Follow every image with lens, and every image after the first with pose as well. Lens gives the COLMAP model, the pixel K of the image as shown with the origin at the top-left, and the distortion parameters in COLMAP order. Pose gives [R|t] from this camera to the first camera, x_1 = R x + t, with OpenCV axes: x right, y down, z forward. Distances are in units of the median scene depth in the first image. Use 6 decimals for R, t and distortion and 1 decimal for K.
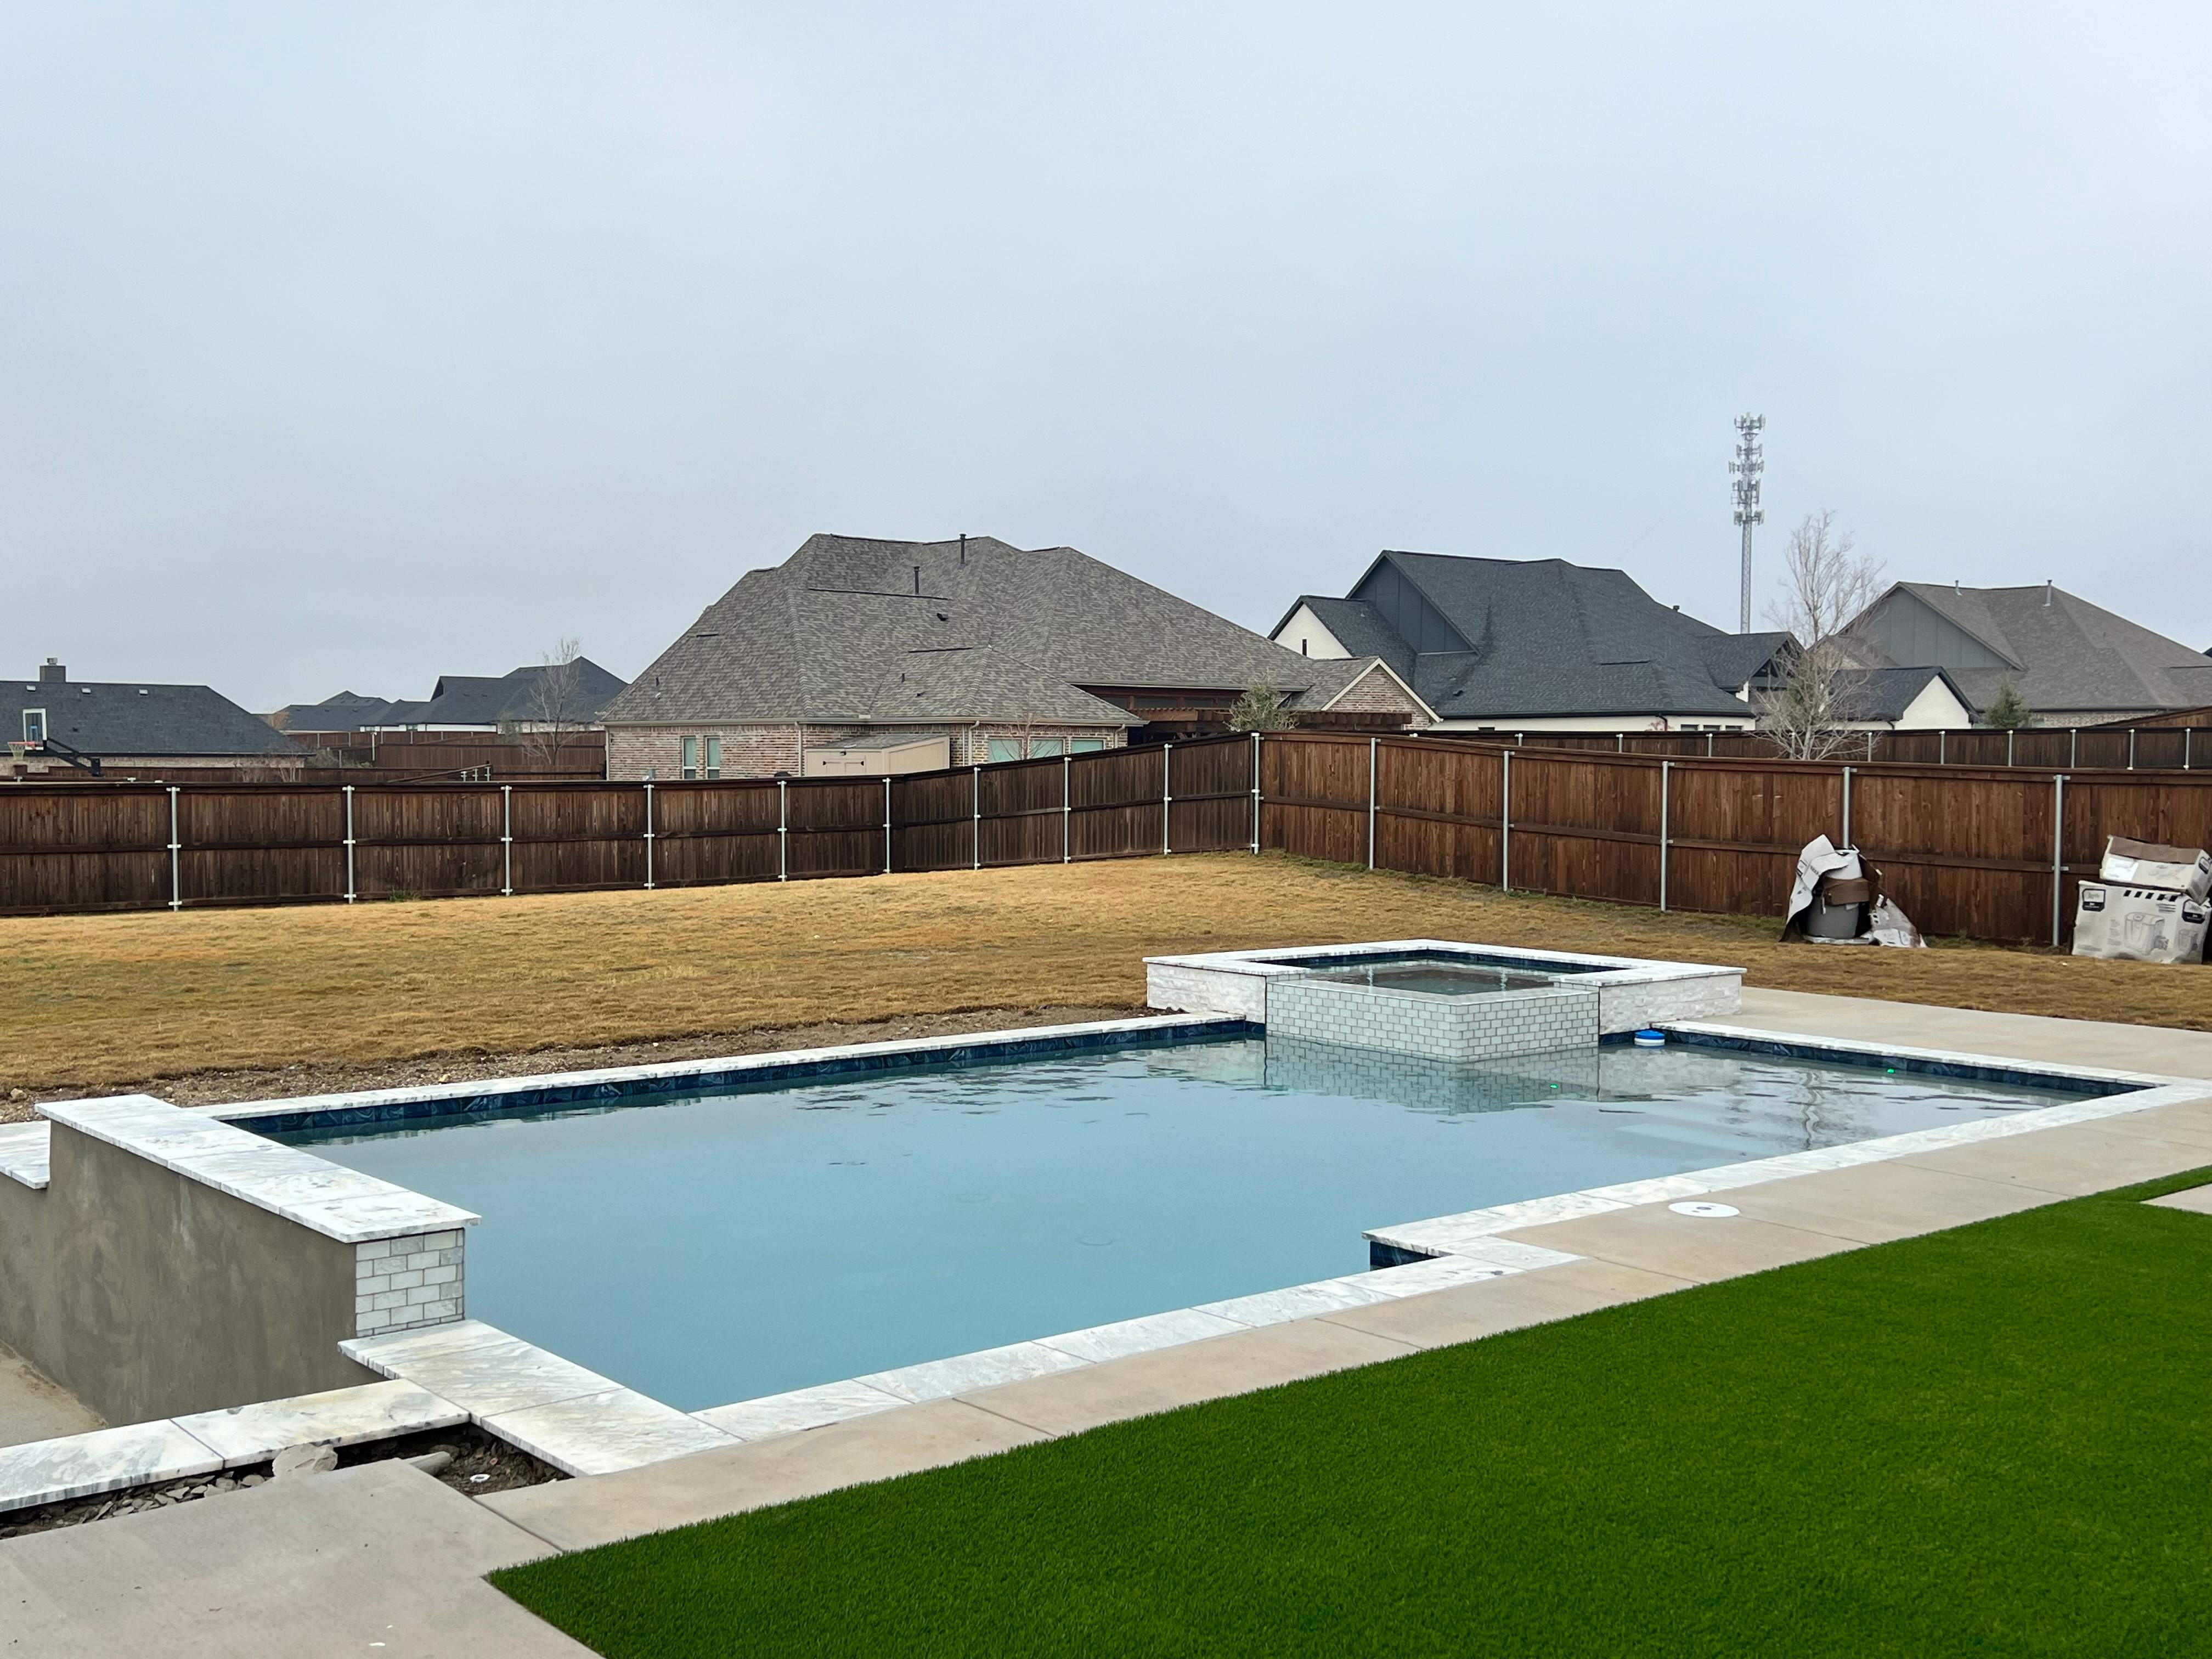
lens RADIAL K [[2295.2, 0, 1106.0], [0, 2295.2, 829.5], [0, 0, 1]] dist [0.088213, 0.003088]
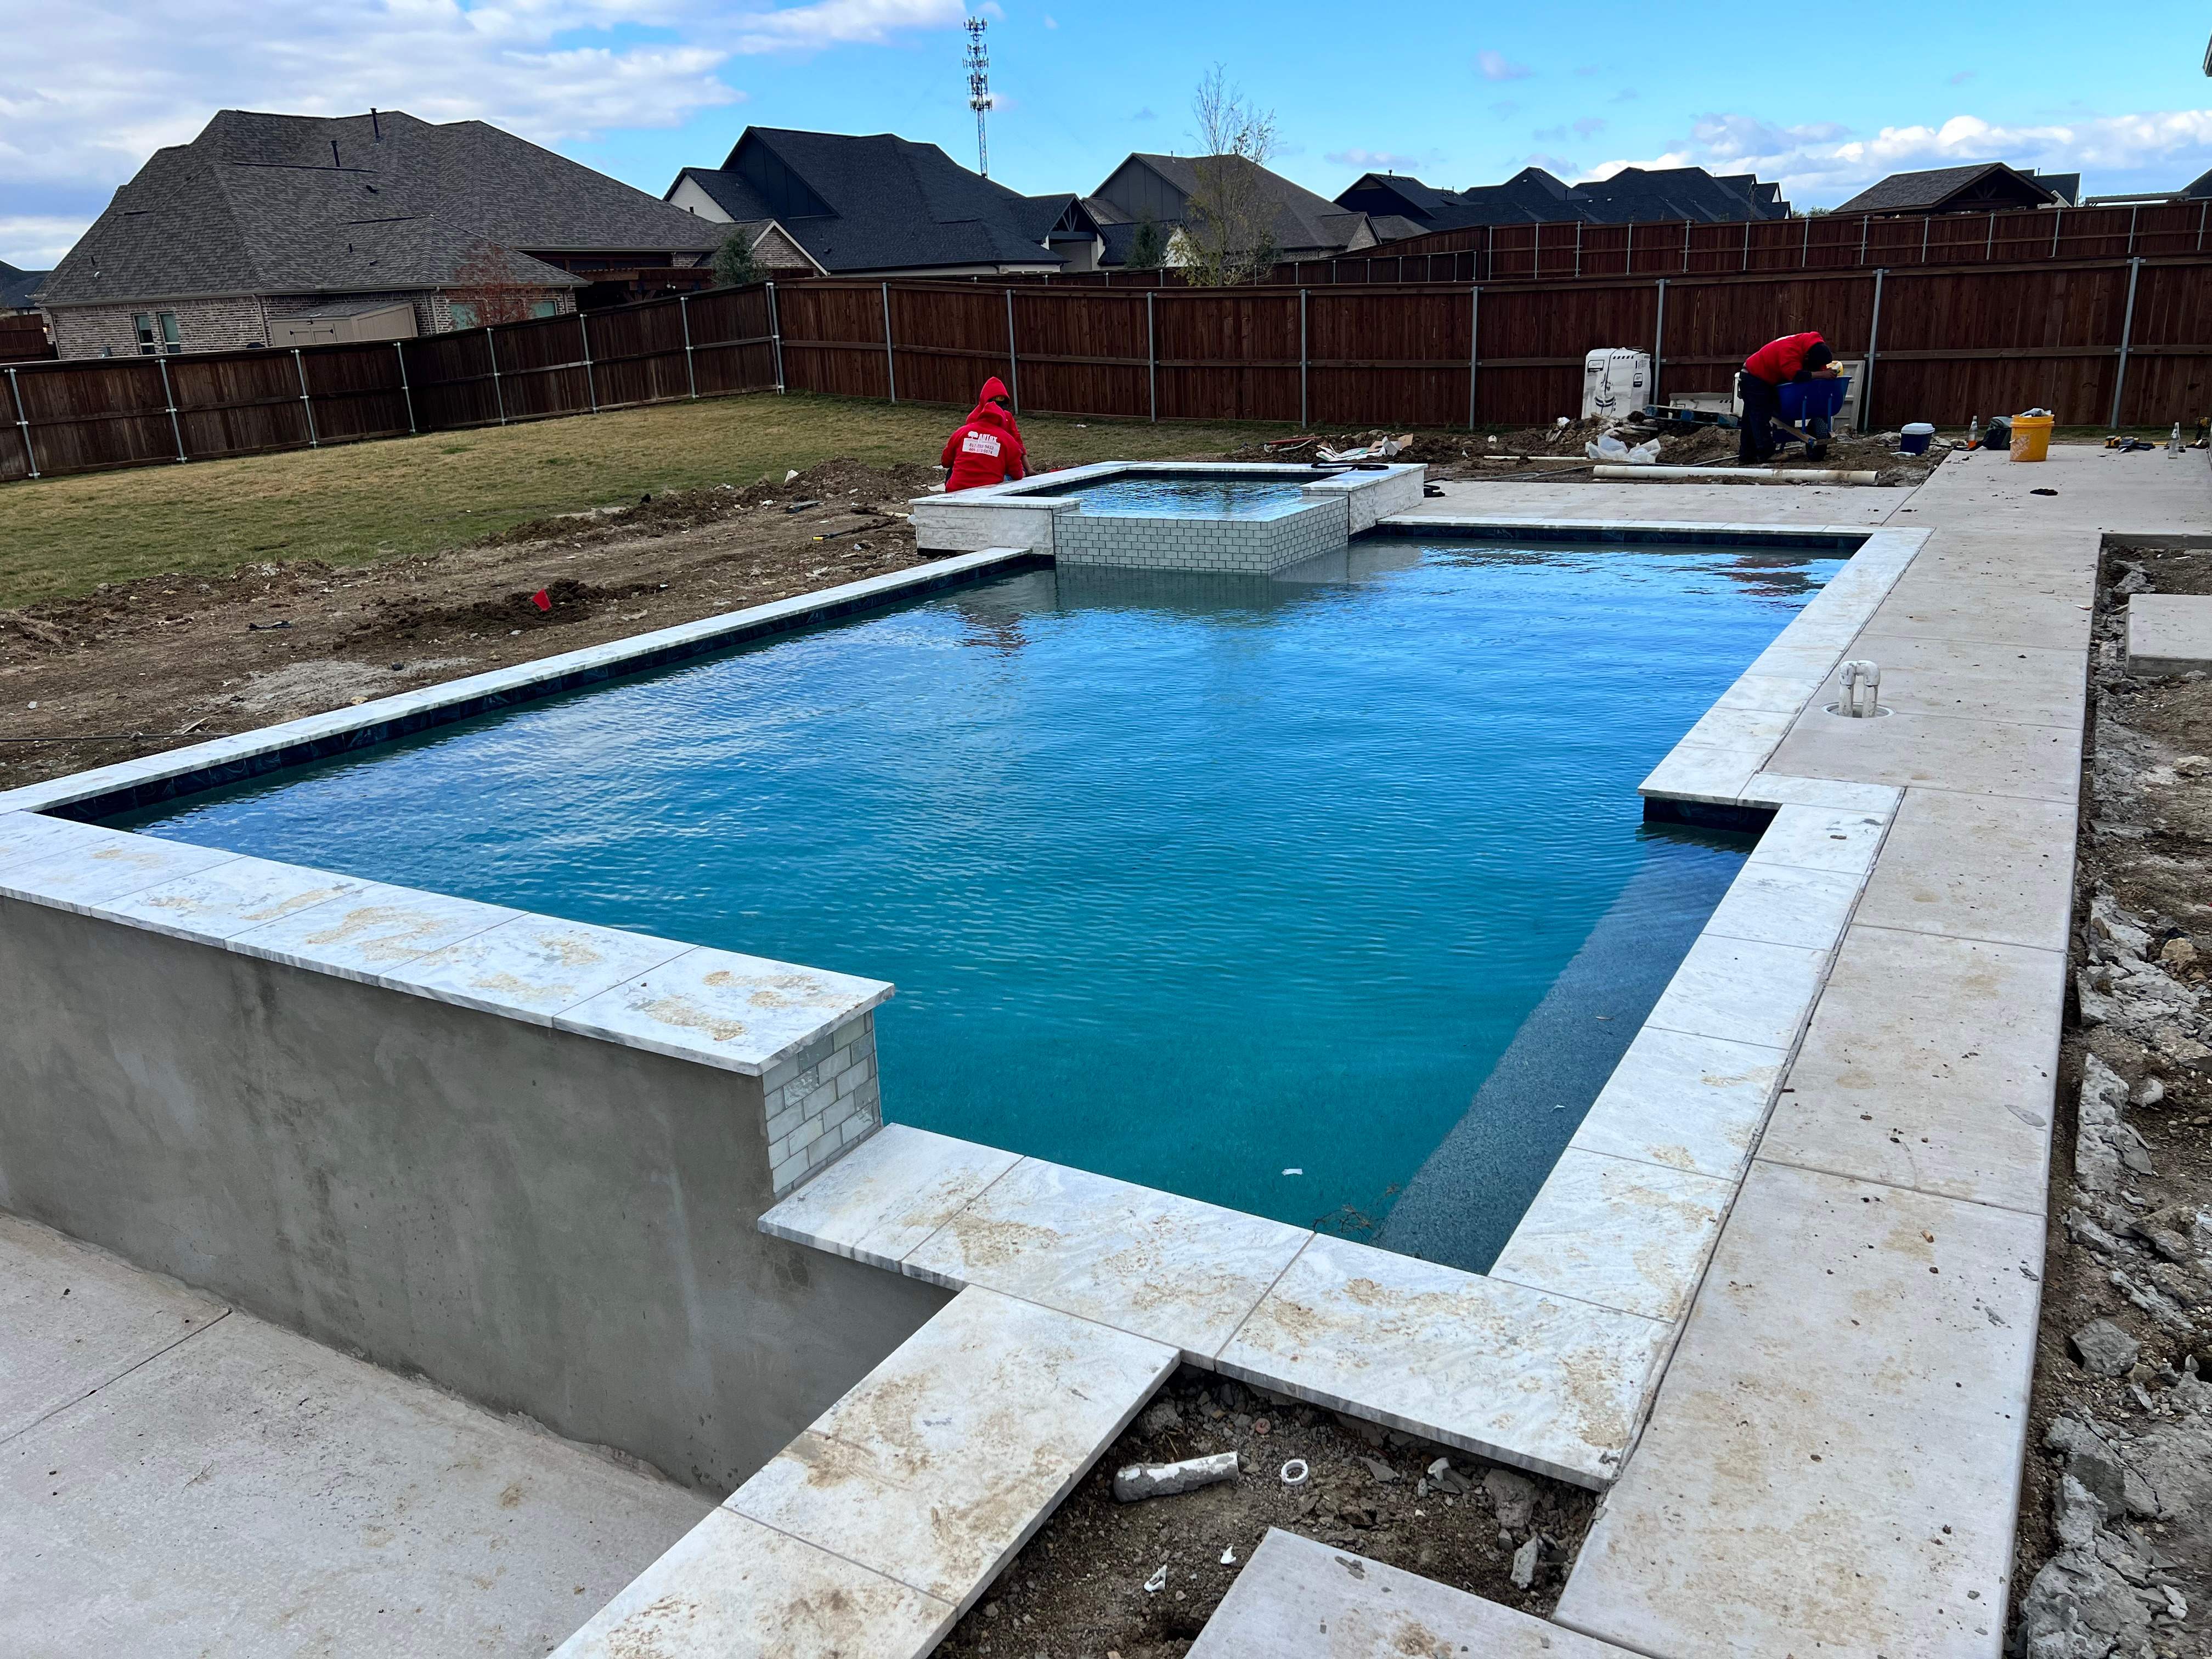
lens RADIAL K [[1672.5, 0, 1111.4], [0, 1672.5, 778.0], [0, 0, 1]] dist [0.078925, -0.107406]
pose [[0.928989, -0.141680, 0.341917, -0.064352], [0.056767, 0.967442, 0.246643, -0.001517], [-0.365729, -0.209720, 0.906786, 0.096619]]
